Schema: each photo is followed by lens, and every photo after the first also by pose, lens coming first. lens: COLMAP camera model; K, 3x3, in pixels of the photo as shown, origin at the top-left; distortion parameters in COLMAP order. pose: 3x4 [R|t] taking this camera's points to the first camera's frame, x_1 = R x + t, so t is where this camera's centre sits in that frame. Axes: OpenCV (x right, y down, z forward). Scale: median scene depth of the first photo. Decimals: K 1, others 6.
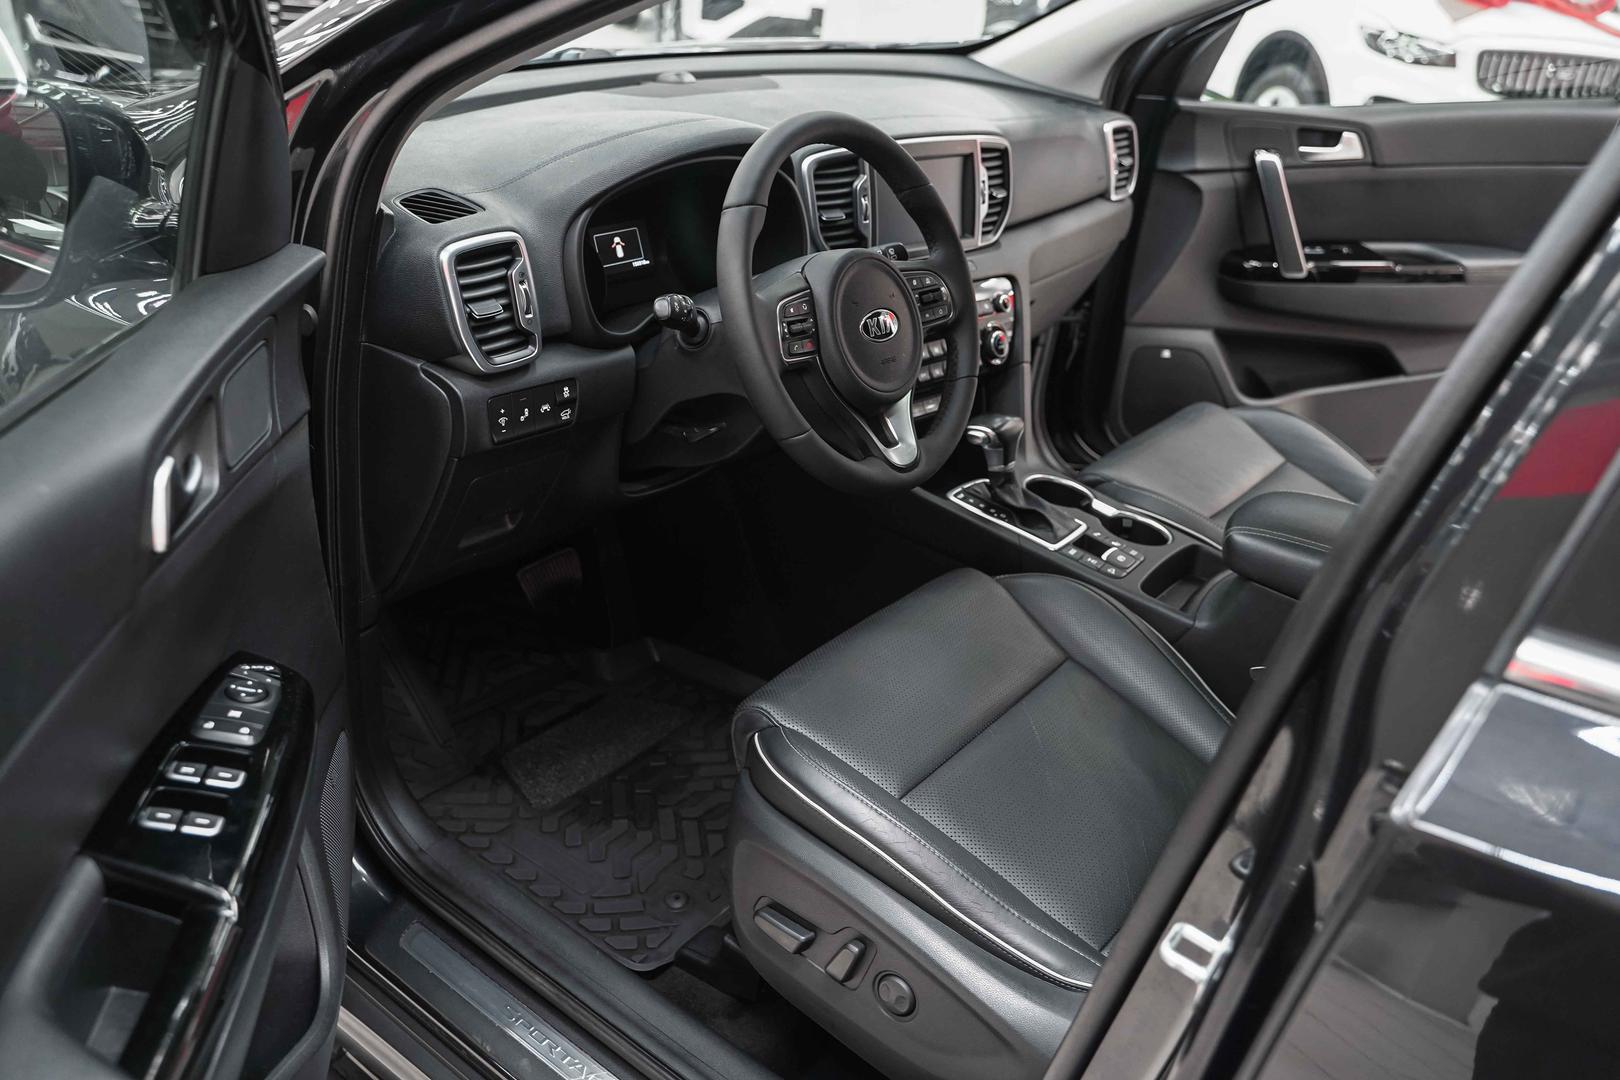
lens RADIAL K [[1292.7, 0, 865.9], [0, 1292.7, 535.2], [0, 0, 1]] dist [0.002247, 0.003421]
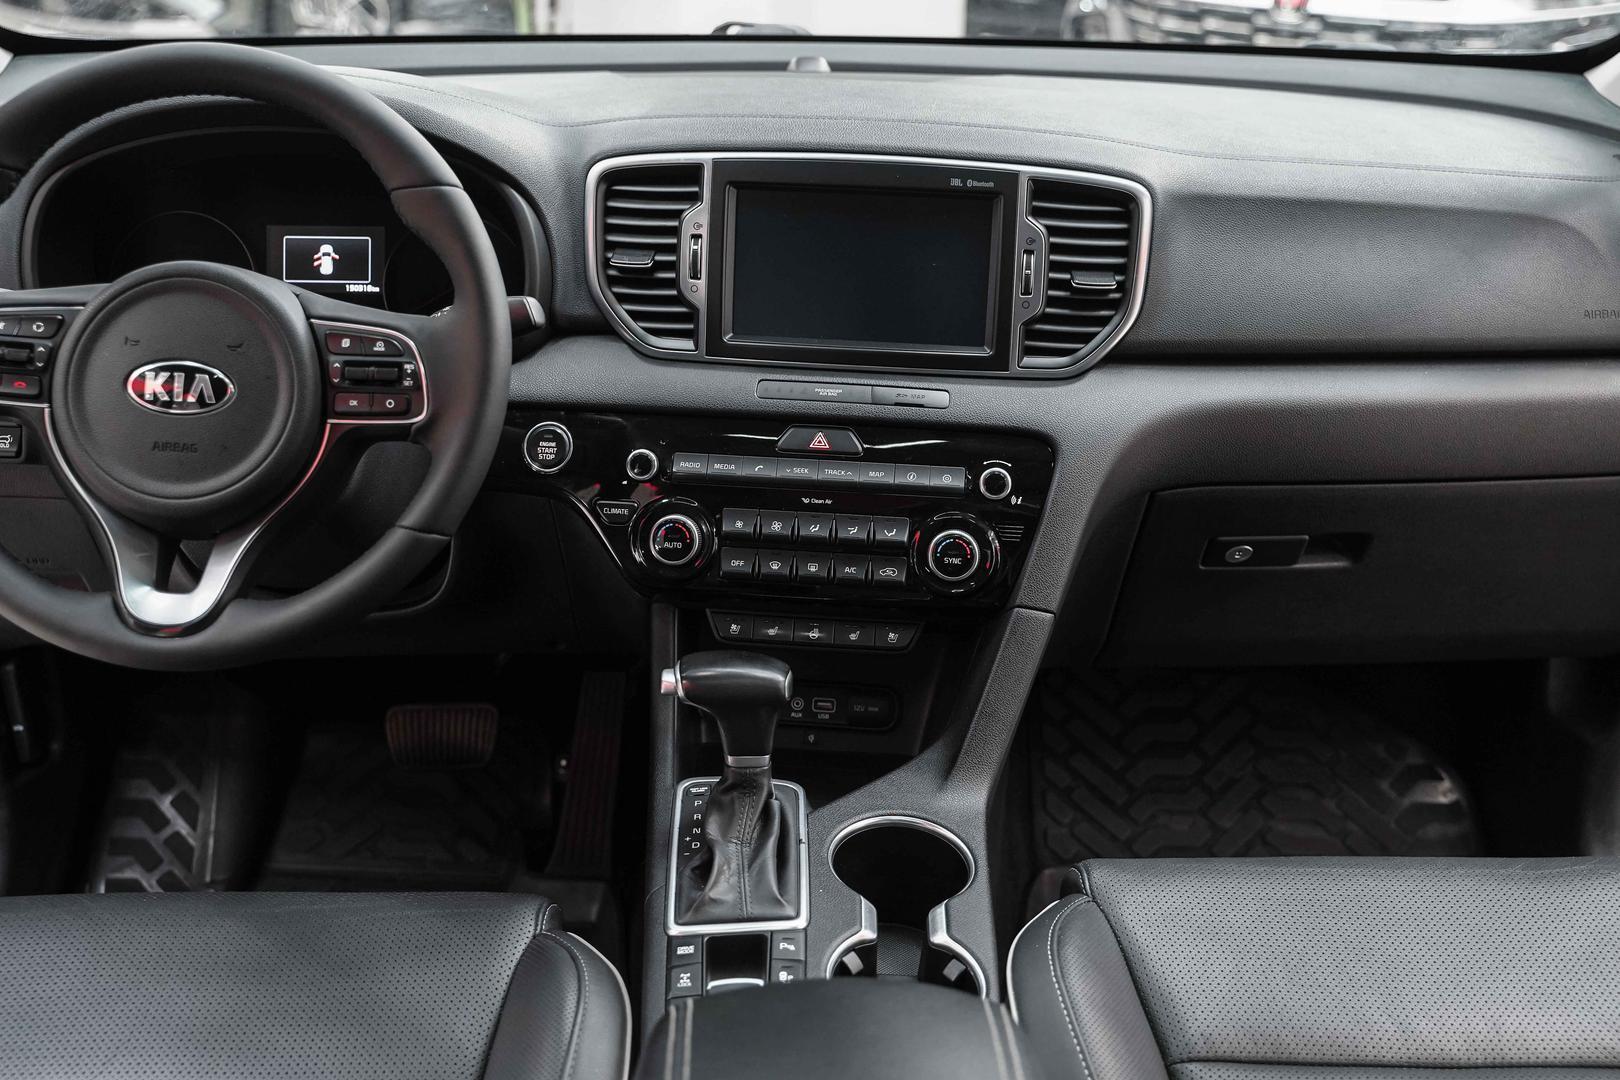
lens RADIAL K [[1755.7, 0, 810.0], [0, 1755.7, 540.0], [0, 0, 1]] dist [0.003094, 0.007461]
pose [[0.616386, 0.212978, -0.758096, 0.708966], [-0.318843, 0.947781, 0.007025, -0.165725], [0.720005, 0.237384, 0.652106, 0.593118]]
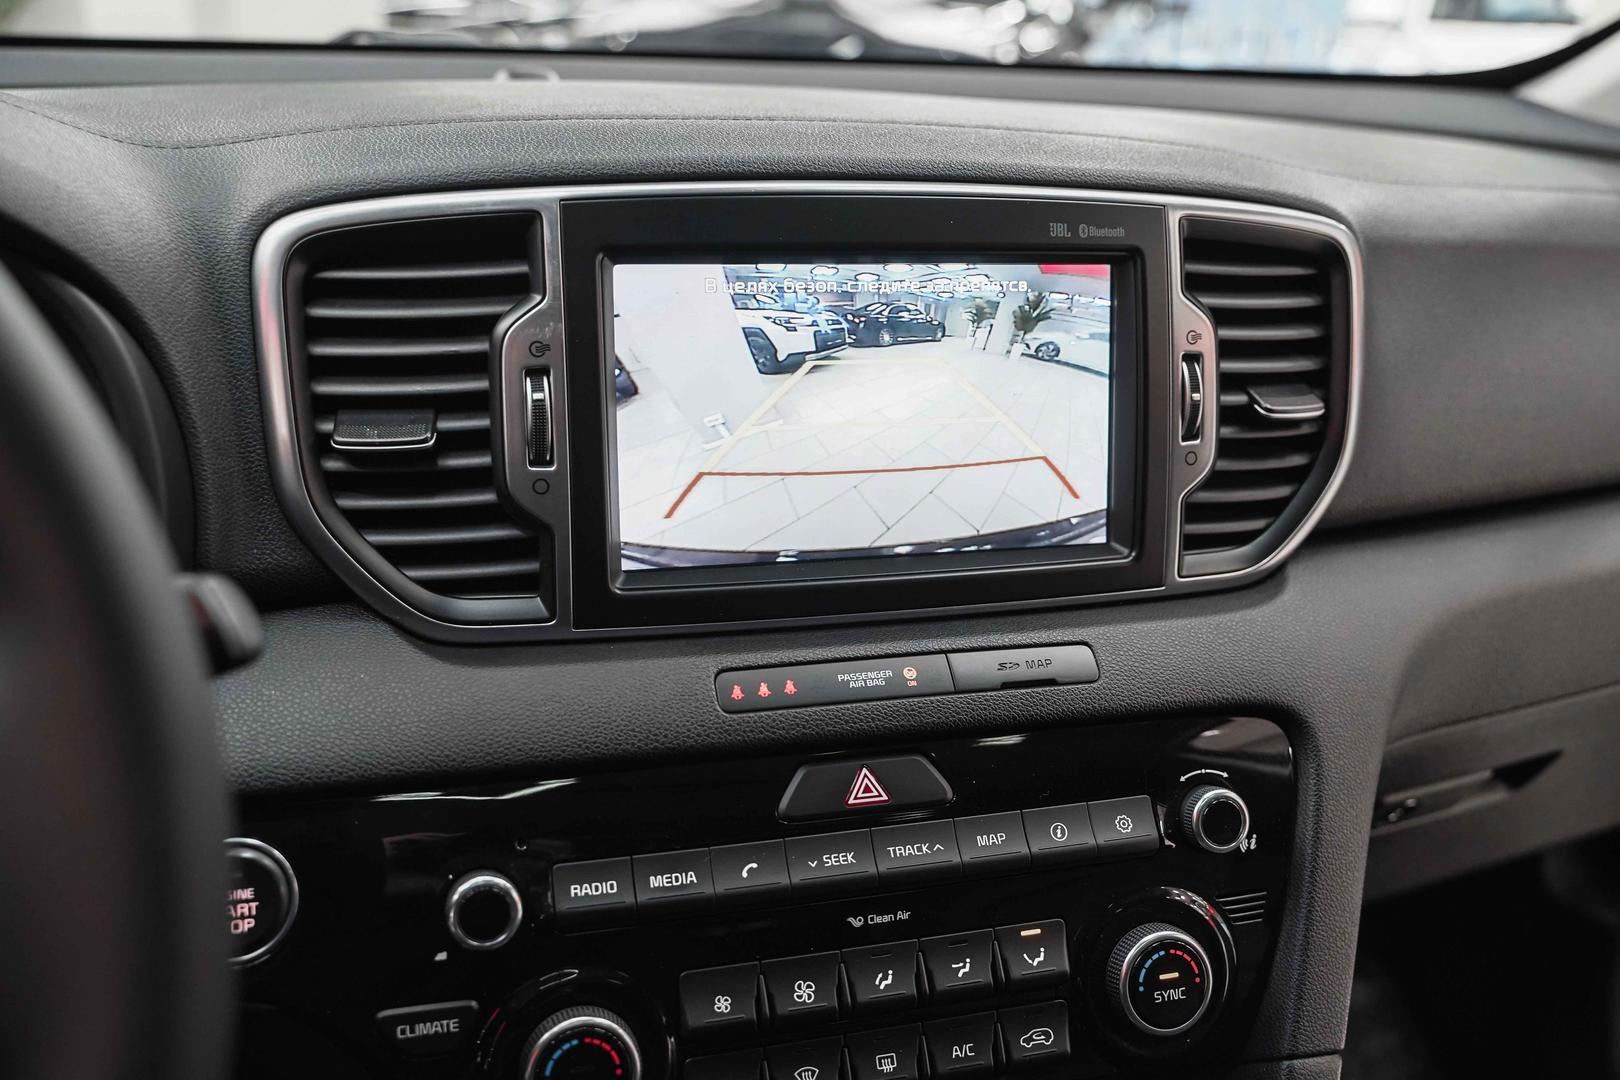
lens RADIAL K [[1531.8, 0, 855.0], [0, 1531.8, 514.3], [0, 0, 1]] dist [-0.004418, -0.005631]
pose [[0.870522, 0.090333, -0.483767, 0.224343], [-0.180548, 0.973088, -0.143188, -0.215934], [0.457813, 0.211992, 0.863404, 0.822929]]
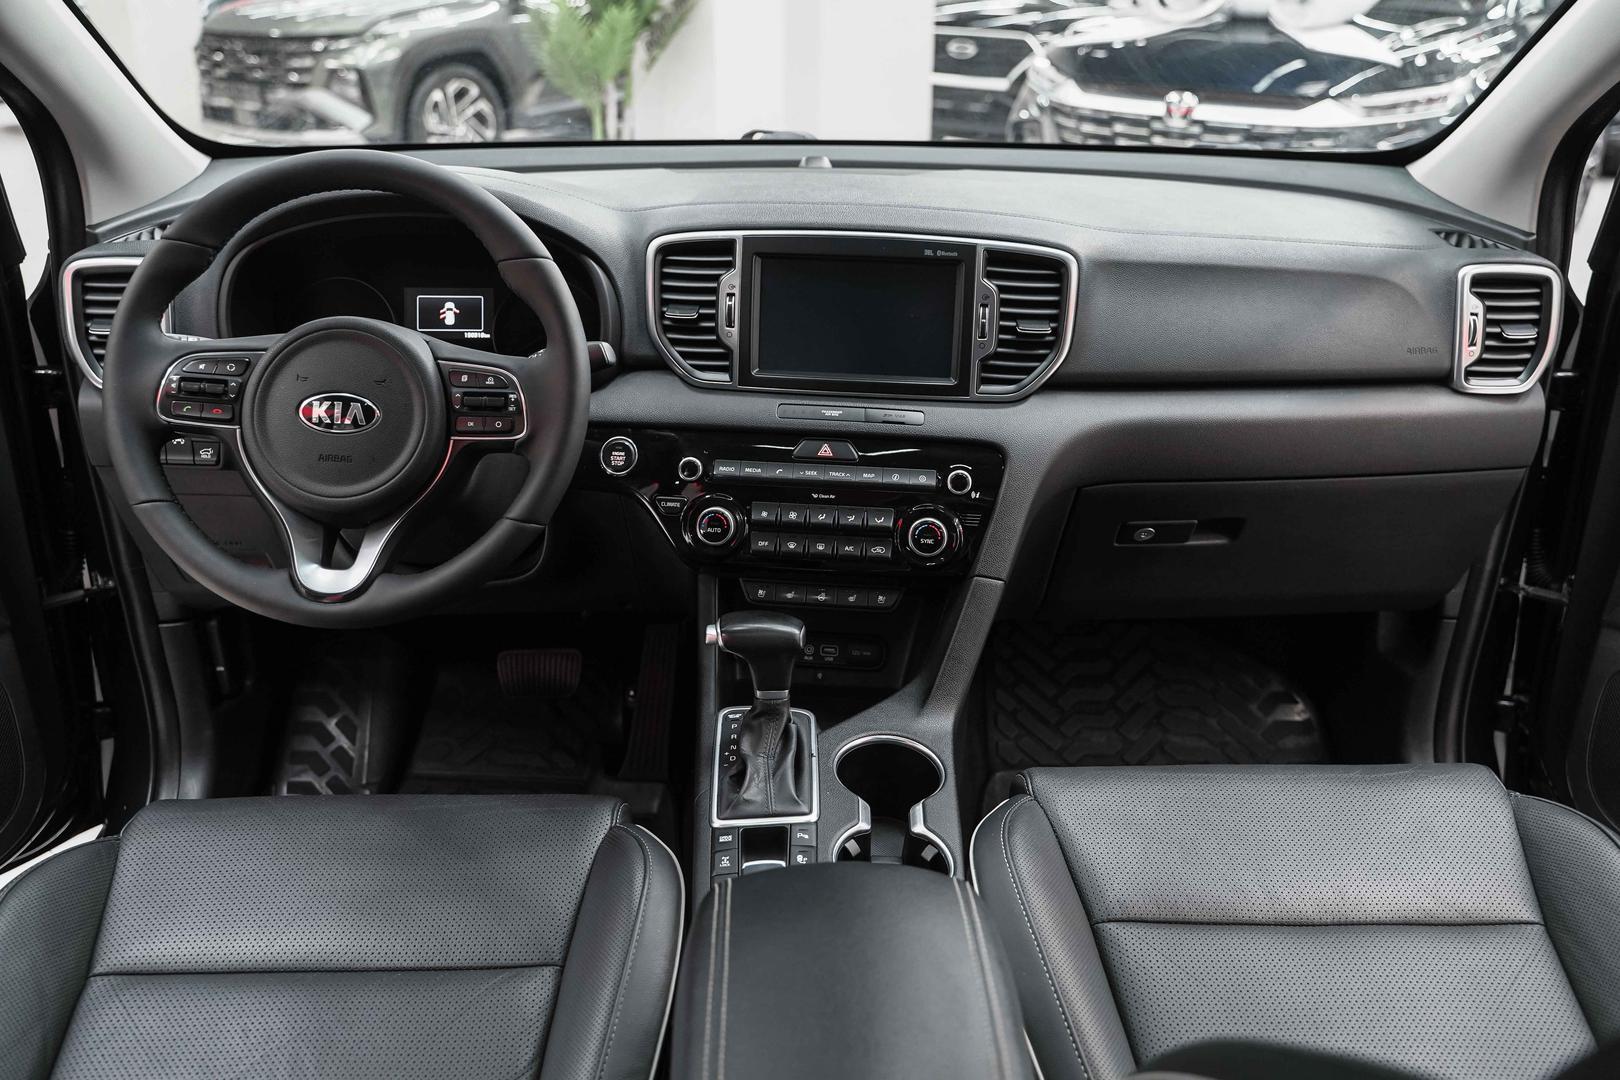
lens RADIAL K [[1322.1, 0, 810.5], [0, 1322.1, 534.6], [0, 0, 1]] dist [-0.003843, 0.005848]
pose [[0.614124, 0.219408, -0.758098, 0.700765], [-0.314744, 0.948972, 0.019681, -0.169316], [0.723732, 0.226520, 0.651844, 0.596527]]
